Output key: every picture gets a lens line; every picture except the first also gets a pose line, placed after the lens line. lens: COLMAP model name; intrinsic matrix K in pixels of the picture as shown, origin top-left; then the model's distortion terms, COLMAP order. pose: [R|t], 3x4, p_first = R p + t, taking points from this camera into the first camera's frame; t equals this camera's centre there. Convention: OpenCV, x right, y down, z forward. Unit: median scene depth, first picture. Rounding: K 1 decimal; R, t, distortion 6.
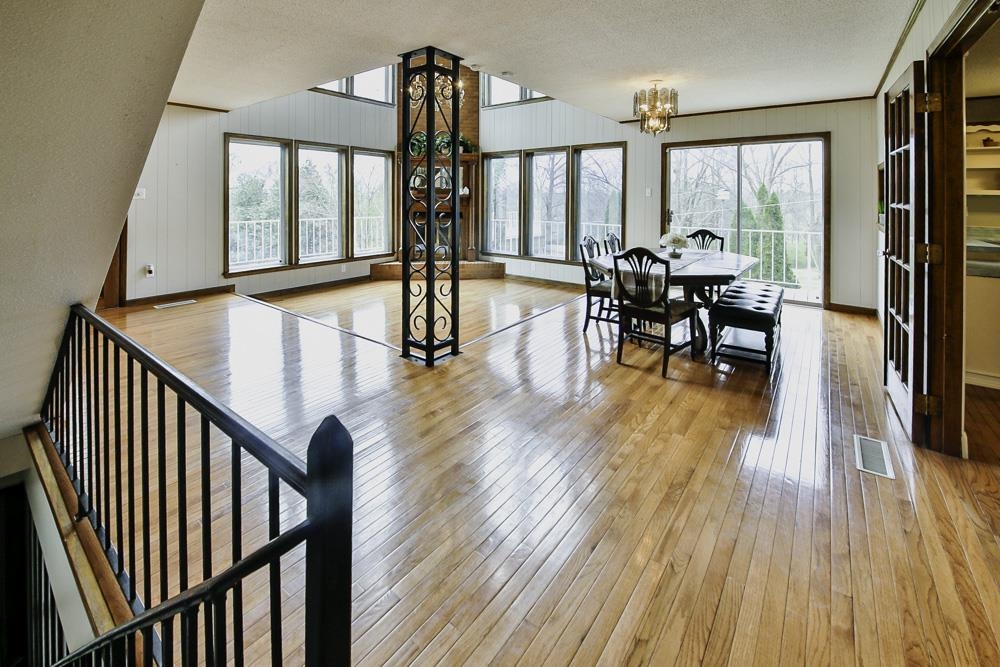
lens RADIAL K [[401.7, 0, 506.4], [0, 401.7, 306.8], [0, 0, 1]] dist [0.026011, -0.027813]
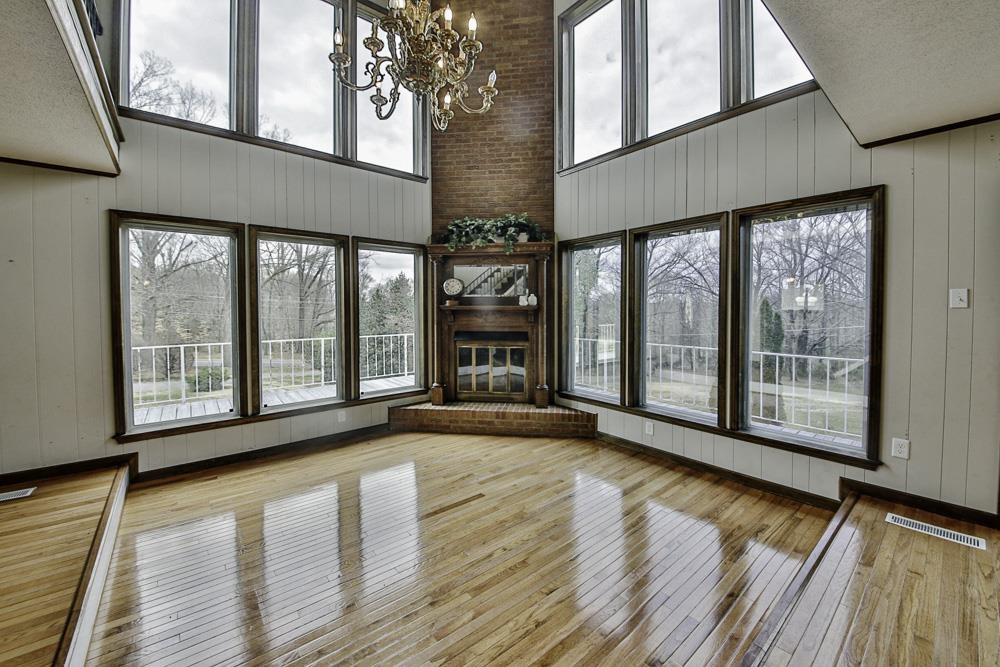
lens RADIAL K [[401.7, 0, 506.4], [0, 401.7, 306.8], [0, 0, 1]] dist [0.026011, -0.027813]
pose [[0.973525, -0.002960, -0.228562, 0.002961], [-0.055640, 0.966772, -0.249510, -0.121668], [0.221706, 0.255621, 0.941012, 0.414236]]
